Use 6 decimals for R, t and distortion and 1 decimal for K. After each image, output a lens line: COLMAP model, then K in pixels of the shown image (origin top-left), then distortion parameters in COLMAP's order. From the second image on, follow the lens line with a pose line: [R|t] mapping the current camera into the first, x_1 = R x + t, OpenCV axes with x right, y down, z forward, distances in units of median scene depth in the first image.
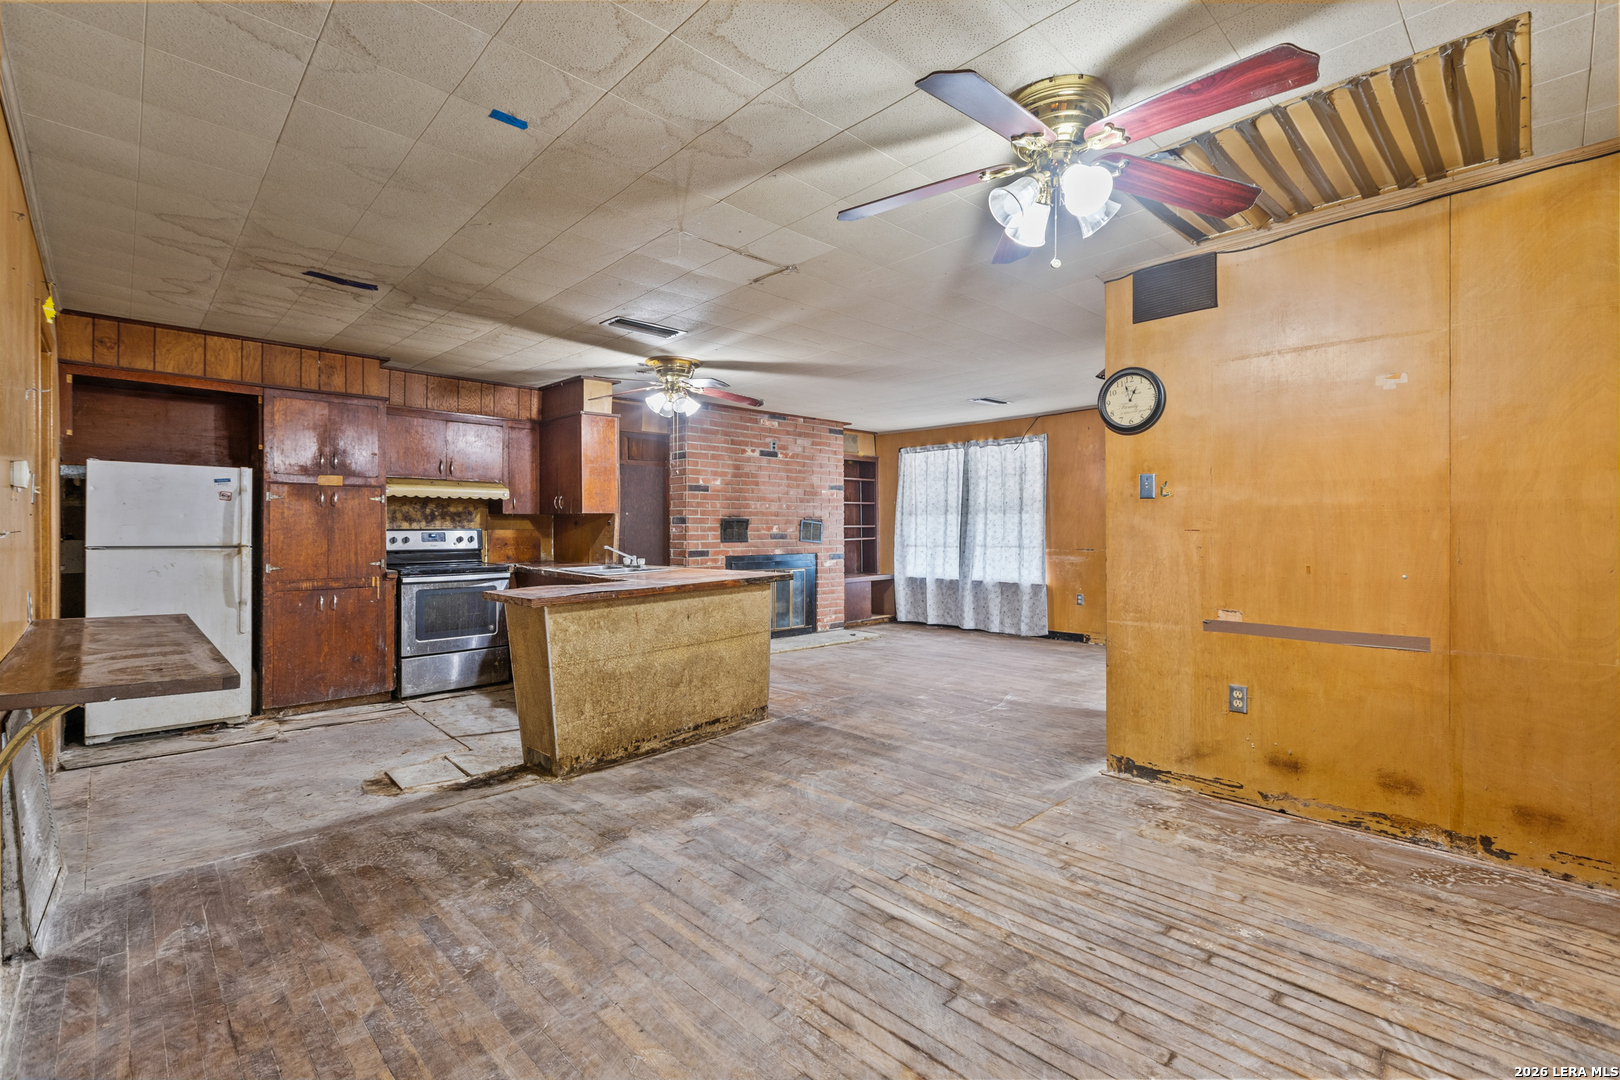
lens RADIAL K [[720.0, 0, 802.0], [0, 720.0, 529.3], [0, 0, 1]] dist [-0.000495, -0.000340]
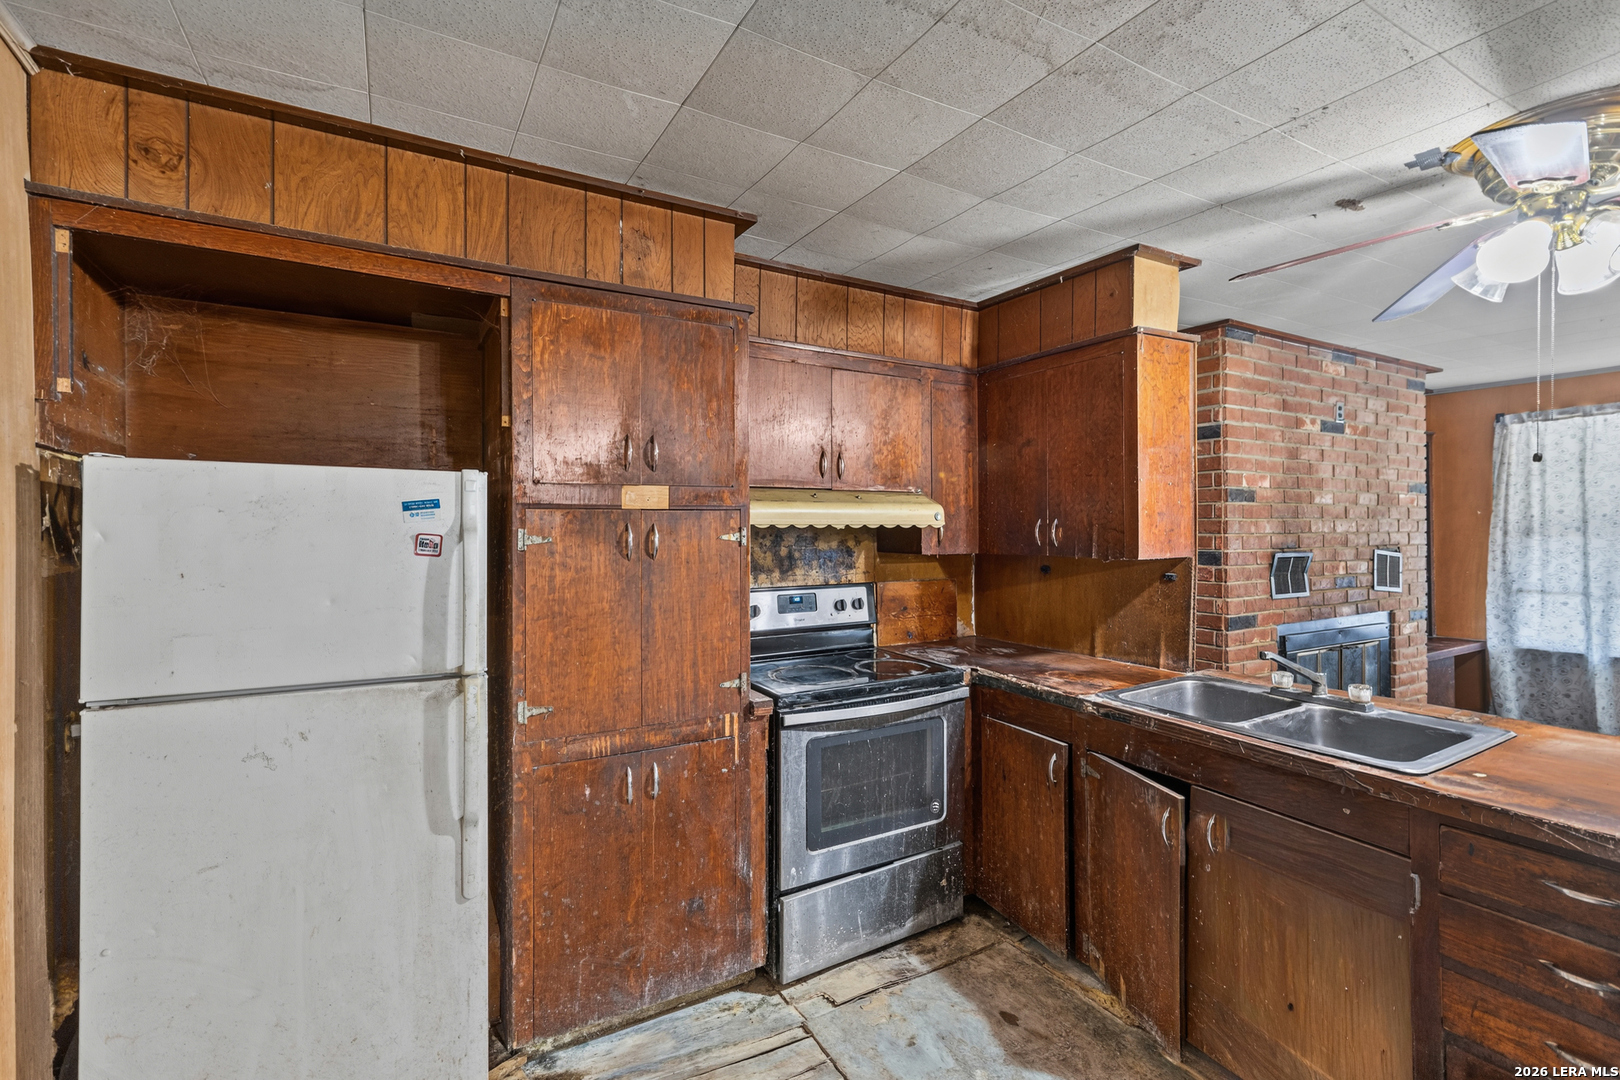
lens RADIAL K [[720.0, 0, 792.0], [0, 720.0, 533.3], [0, 0, 1]] dist [-0.000495, -0.000340]
pose [[0.966596, -0.002312, -0.256296, -0.474168], [0.003575, 0.999984, 0.004462, -0.049436], [0.256281, -0.005229, 0.966588, 0.625160]]
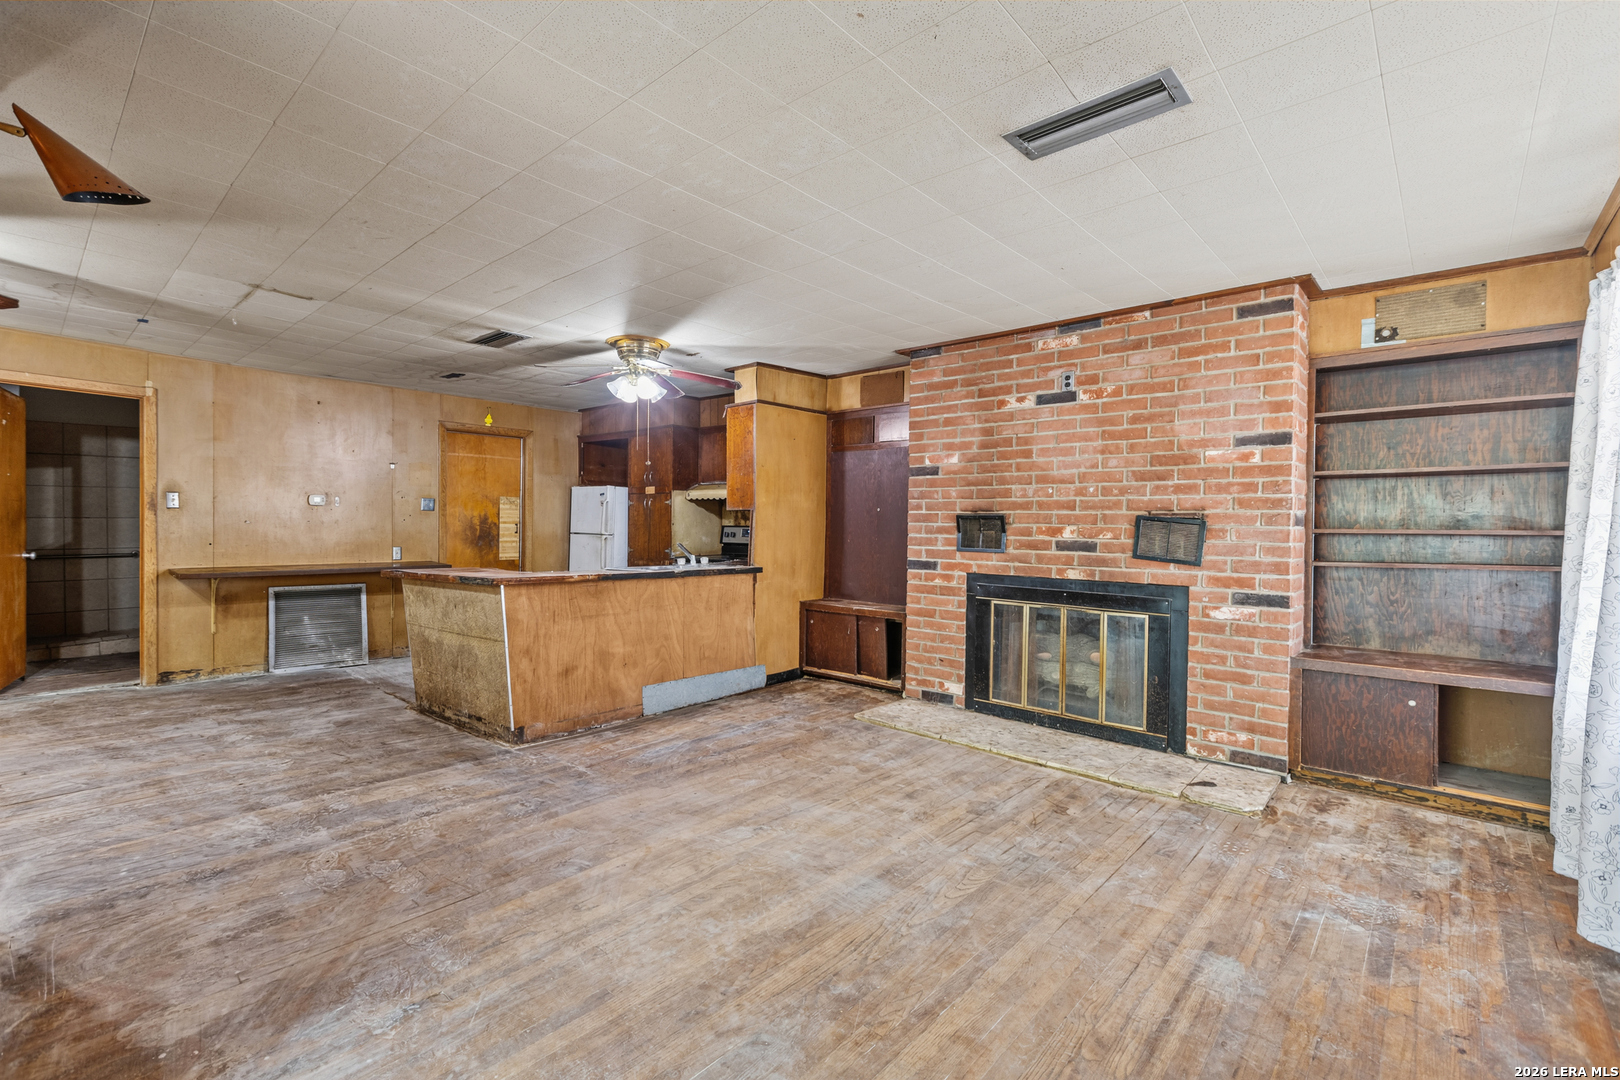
lens RADIAL K [[720.0, 0, 801.3], [0, 720.0, 531.2], [0, 0, 1]] dist [-0.000495, -0.000340]
pose [[0.071798, 0.012779, -0.997337, 0.804494], [-0.014100, 0.999831, 0.011796, -0.008133], [0.997320, 0.013215, 0.071966, 1.230428]]
